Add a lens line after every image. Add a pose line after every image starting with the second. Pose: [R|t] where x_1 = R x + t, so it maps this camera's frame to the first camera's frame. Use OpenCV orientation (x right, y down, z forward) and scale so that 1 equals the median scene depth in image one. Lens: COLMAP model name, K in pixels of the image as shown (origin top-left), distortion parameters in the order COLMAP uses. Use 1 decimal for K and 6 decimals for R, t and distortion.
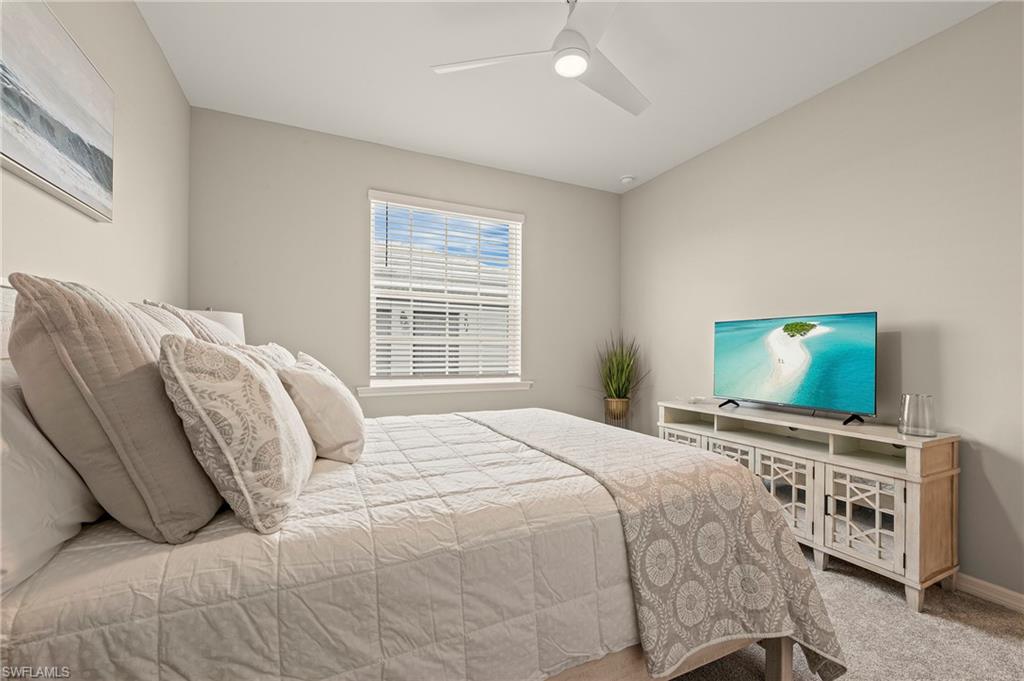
lens RADIAL K [[424.7, 0, 510.6], [0, 424.7, 344.8], [0, 0, 1]] dist [-0.009492, 0.000561]
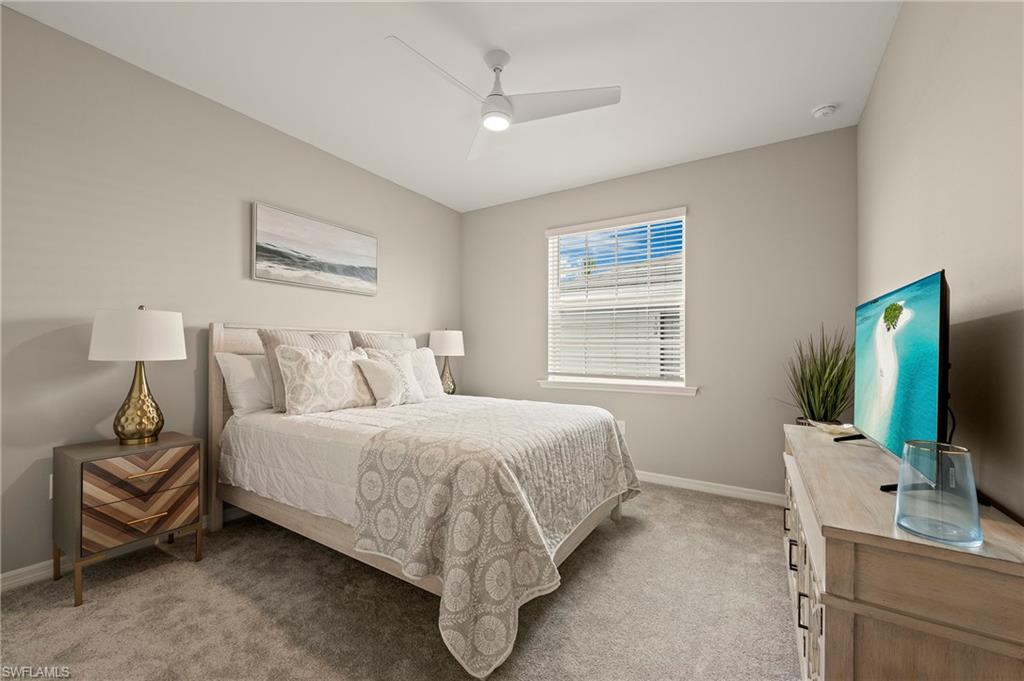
lens RADIAL K [[424.7, 0, 511.2], [0, 424.7, 346.3], [0, 0, 1]] dist [-0.009492, 0.000561]
pose [[0.526489, -0.008884, -0.850136, 0.714291], [0.003887, 0.999960, -0.008043, 0.004735], [0.850173, 0.000930, 0.526502, 0.222607]]
